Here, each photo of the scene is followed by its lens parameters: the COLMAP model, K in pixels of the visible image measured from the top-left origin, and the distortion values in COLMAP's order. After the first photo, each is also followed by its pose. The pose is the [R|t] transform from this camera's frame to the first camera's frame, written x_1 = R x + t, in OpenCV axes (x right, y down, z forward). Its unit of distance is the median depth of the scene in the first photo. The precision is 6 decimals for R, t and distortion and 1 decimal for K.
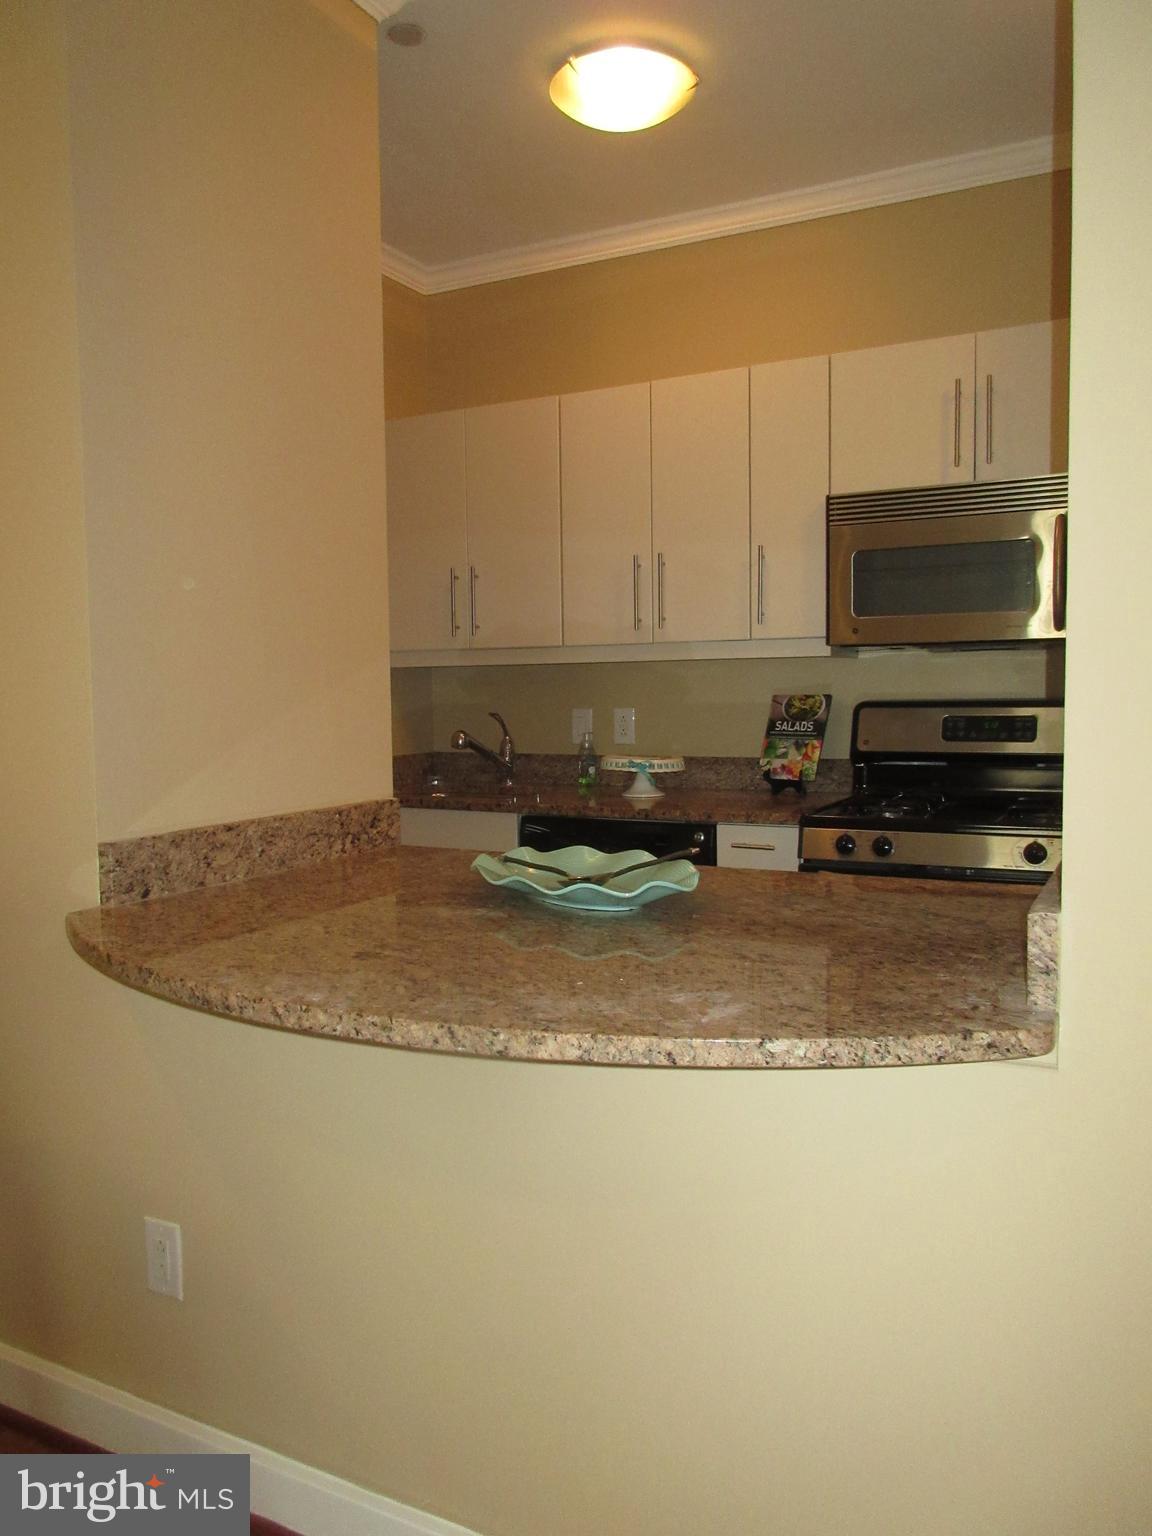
lens RADIAL K [[1139.3, 0, 580.9], [0, 1139.3, 775.7], [0, 0, 1]] dist [-0.006845, 0.006845]
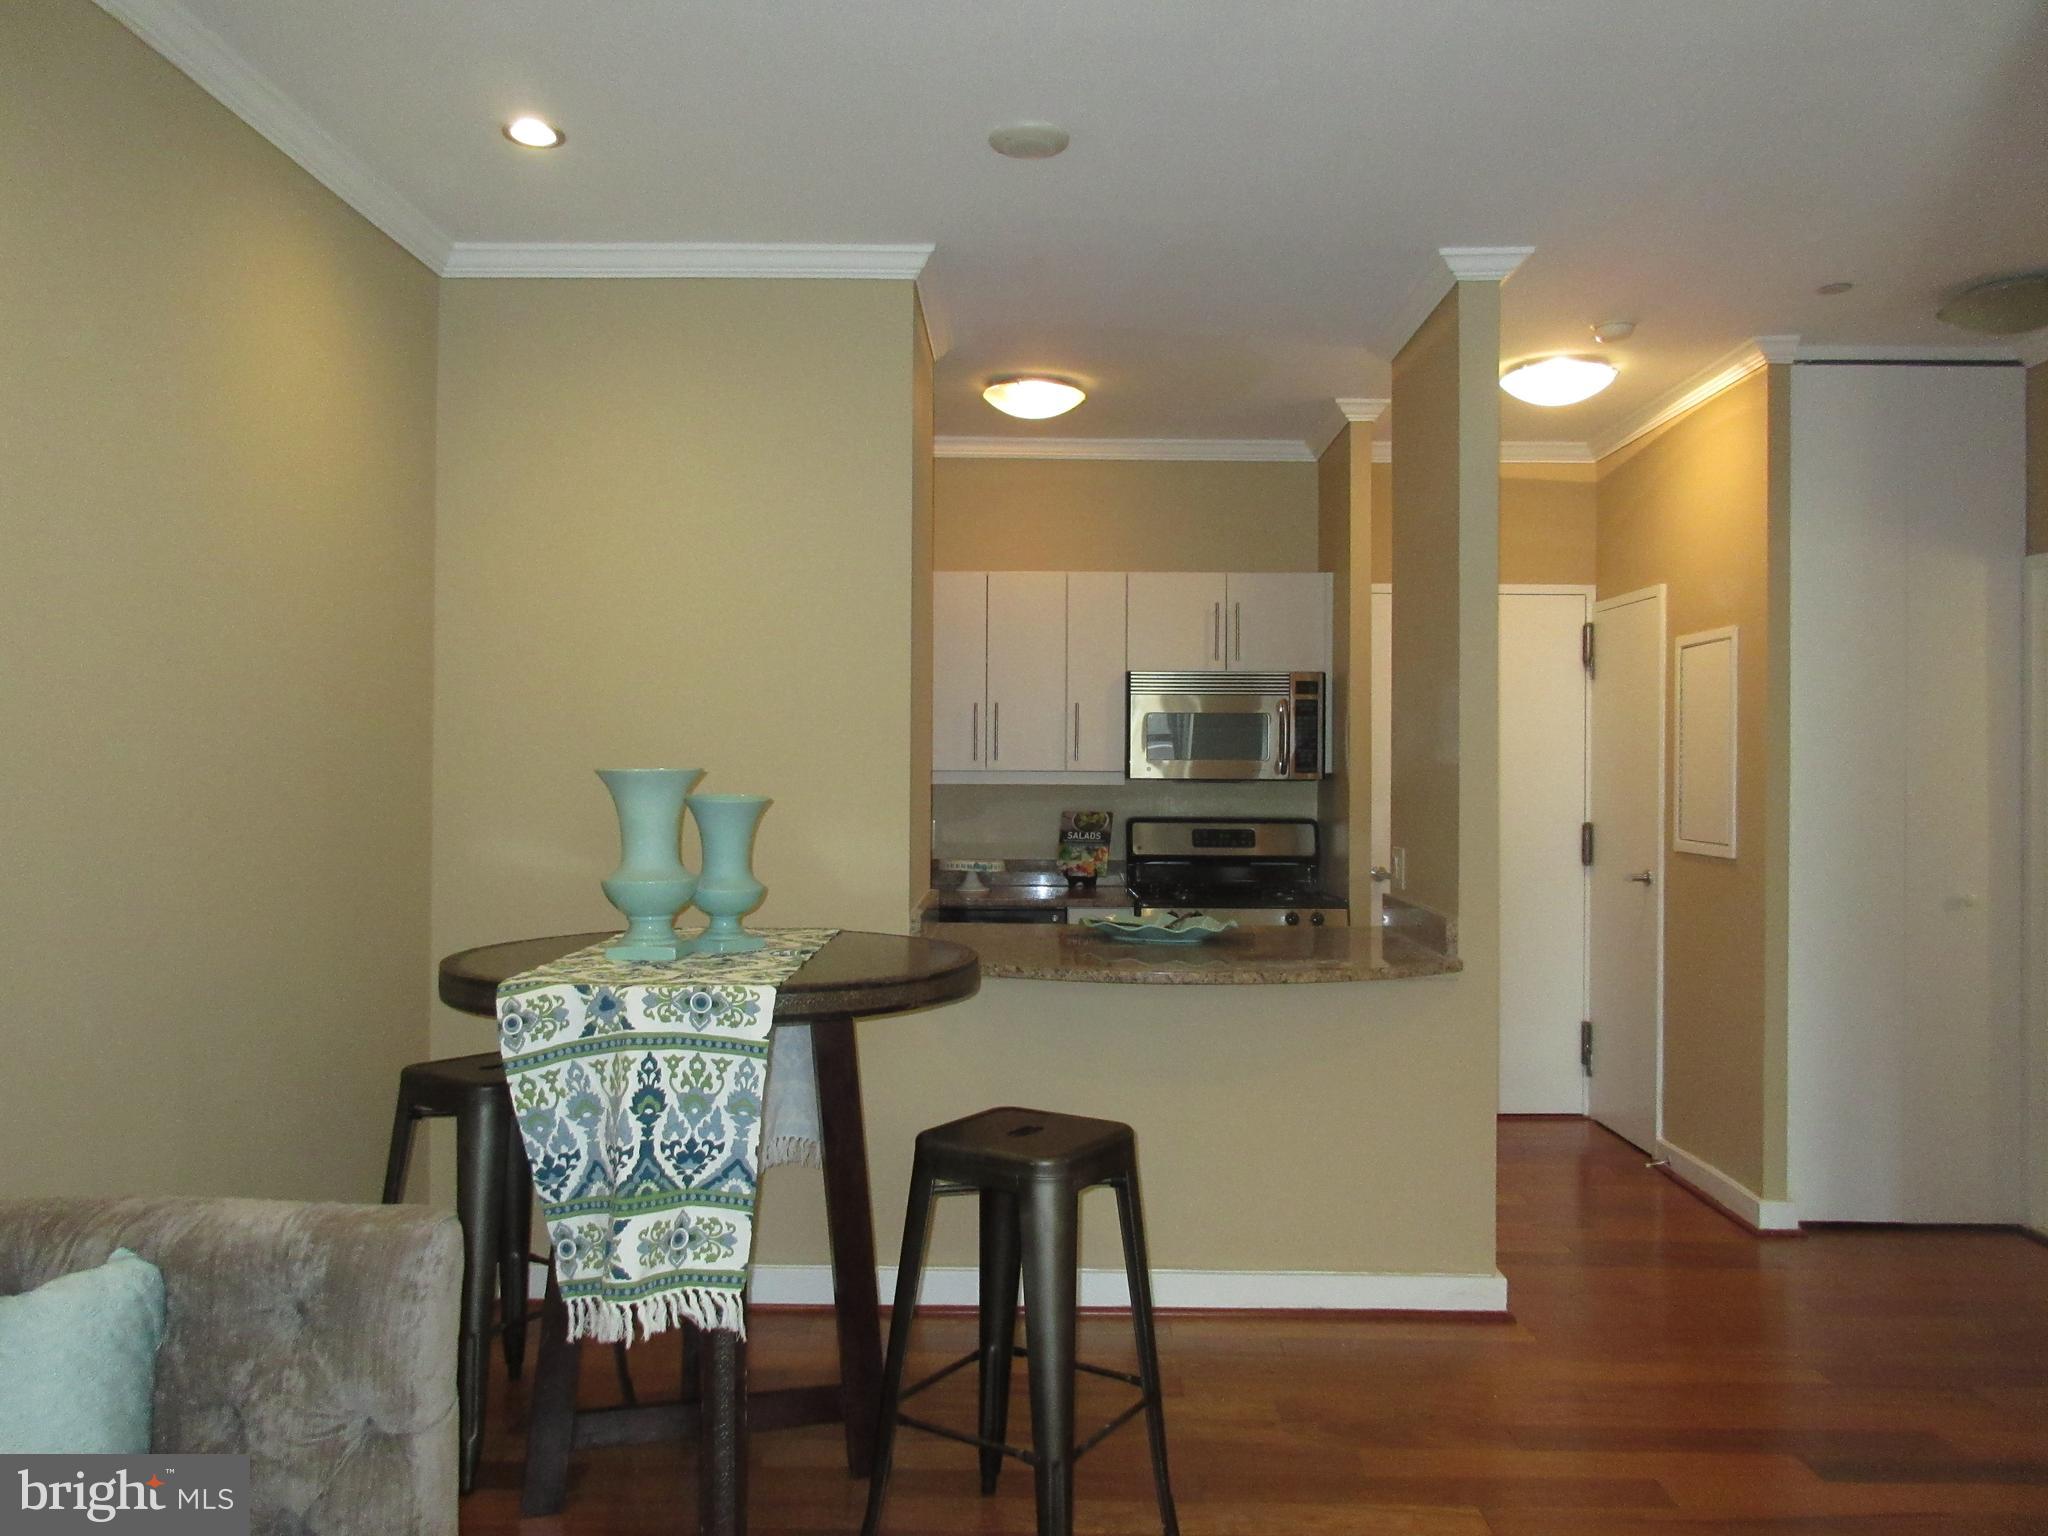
lens RADIAL K [[1519.0, 0, 1021.4], [0, 1519.0, 768.1], [0, 0, 1]] dist [-0.006845, 0.006845]
pose [[0.894217, 0.018624, 0.447247, -0.702066], [0.016551, 0.997075, -0.074611, 0.009011], [-0.447328, 0.074120, 0.891293, -0.571794]]
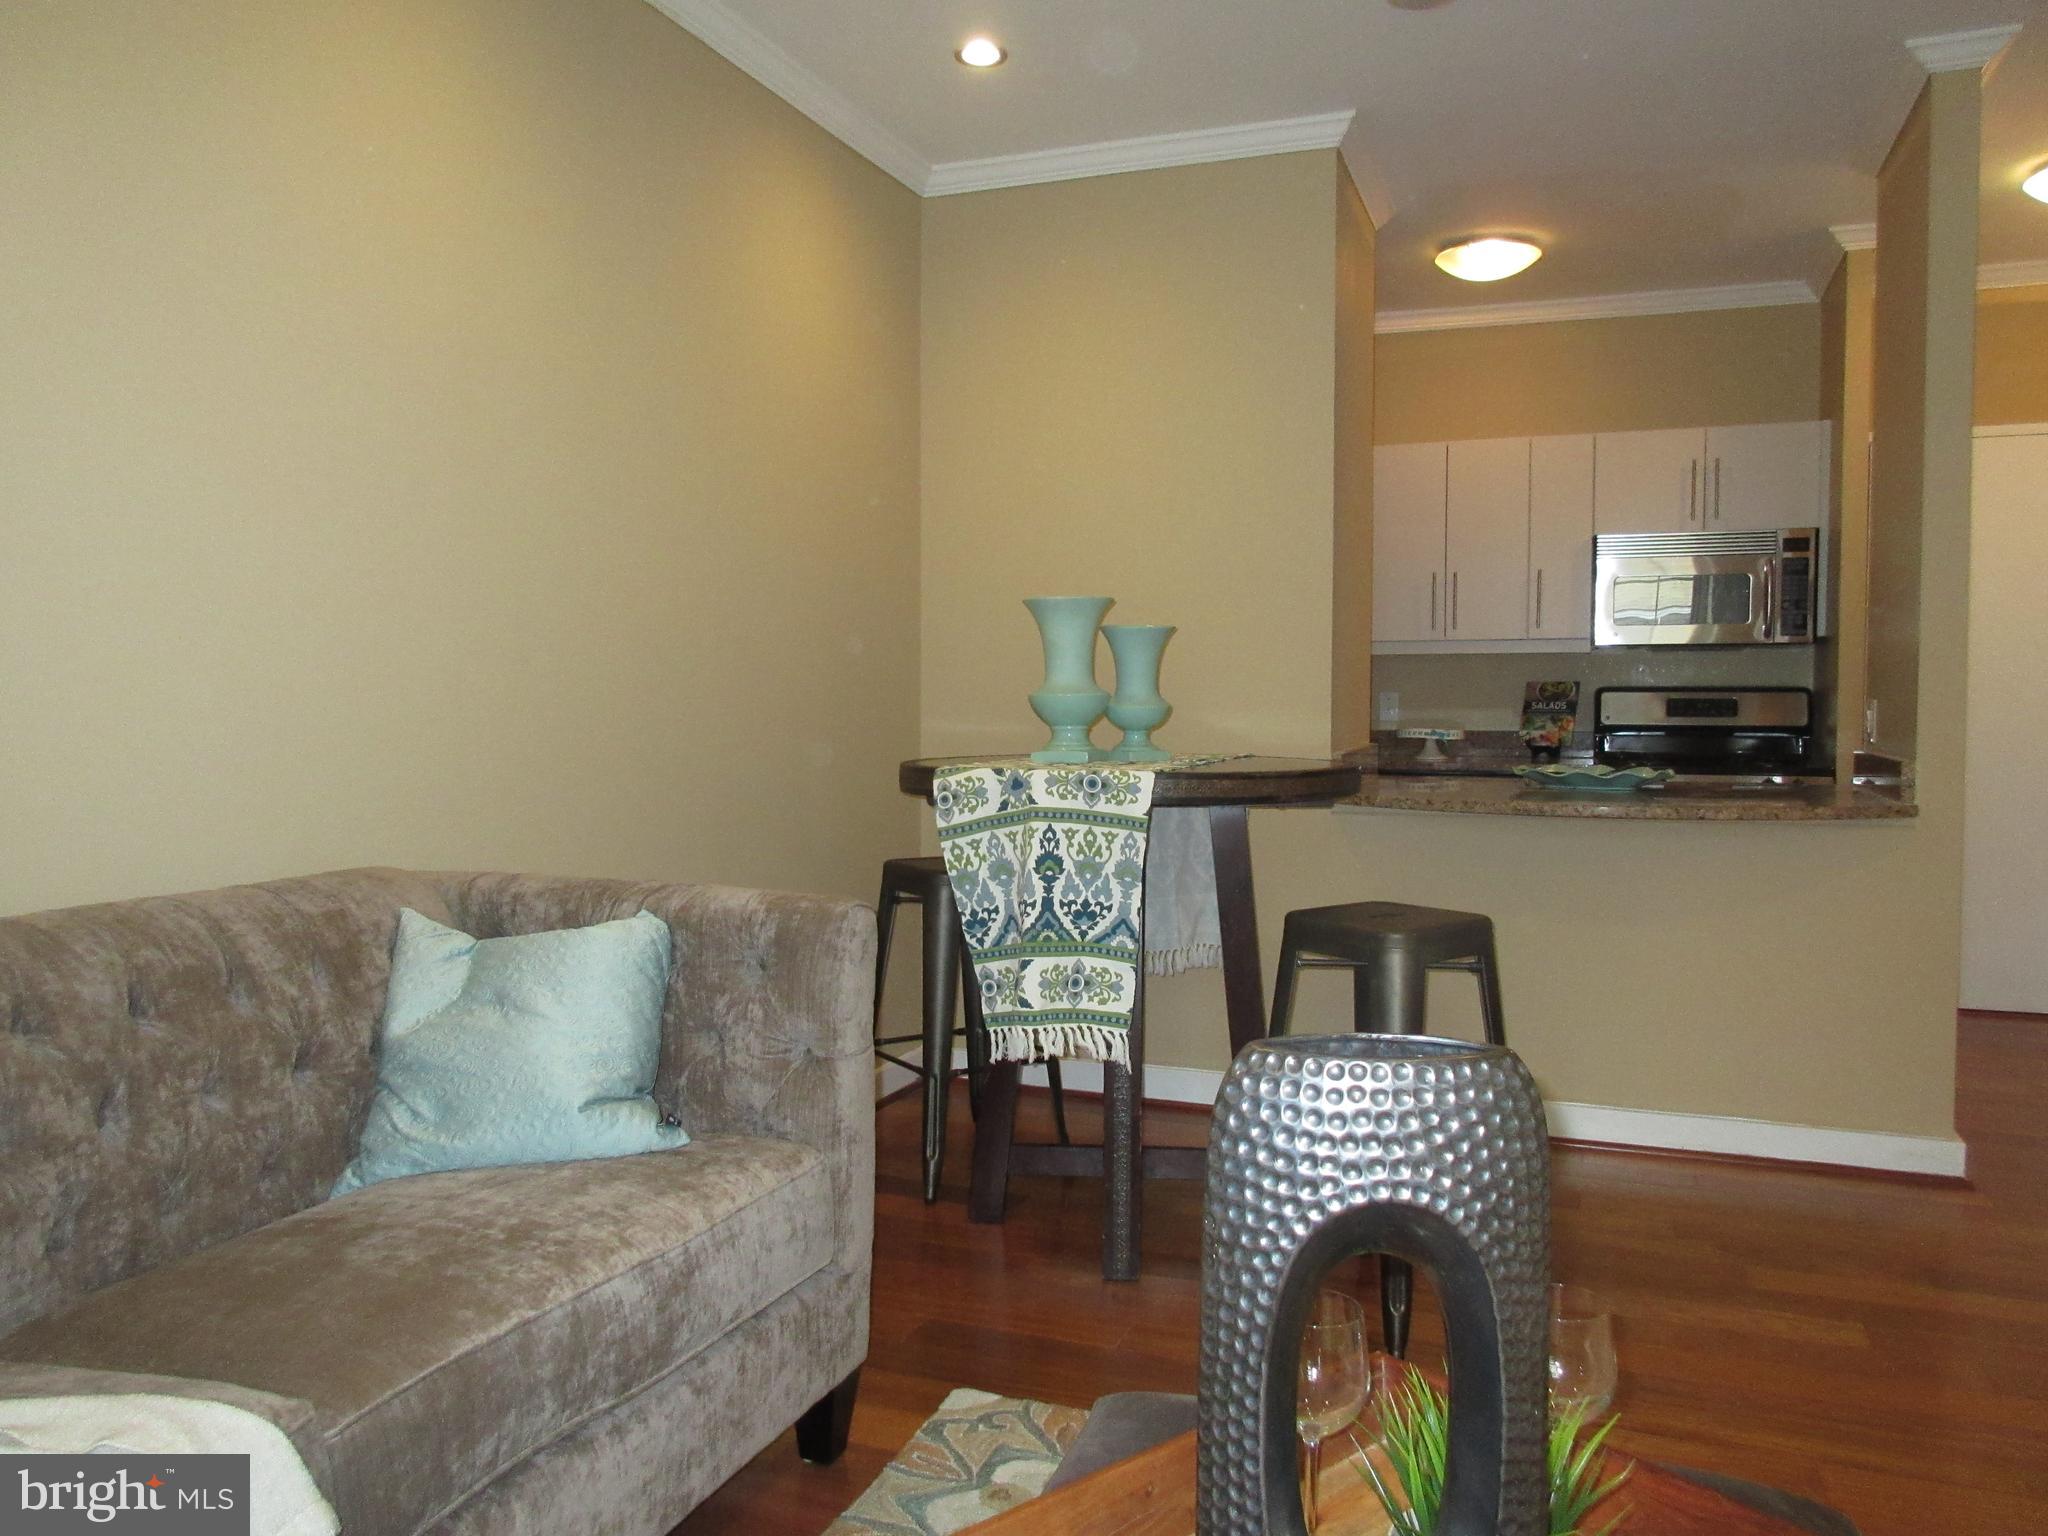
lens RADIAL K [[1519.0, 0, 1028.3], [0, 1519.0, 769.2], [0, 0, 1]] dist [-0.006845, 0.006845]
pose [[0.992777, 0.006213, 0.119811, -0.648688], [-0.003234, 0.999681, -0.025040, 0.079663], [-0.119928, 0.024472, 0.992481, -0.694858]]
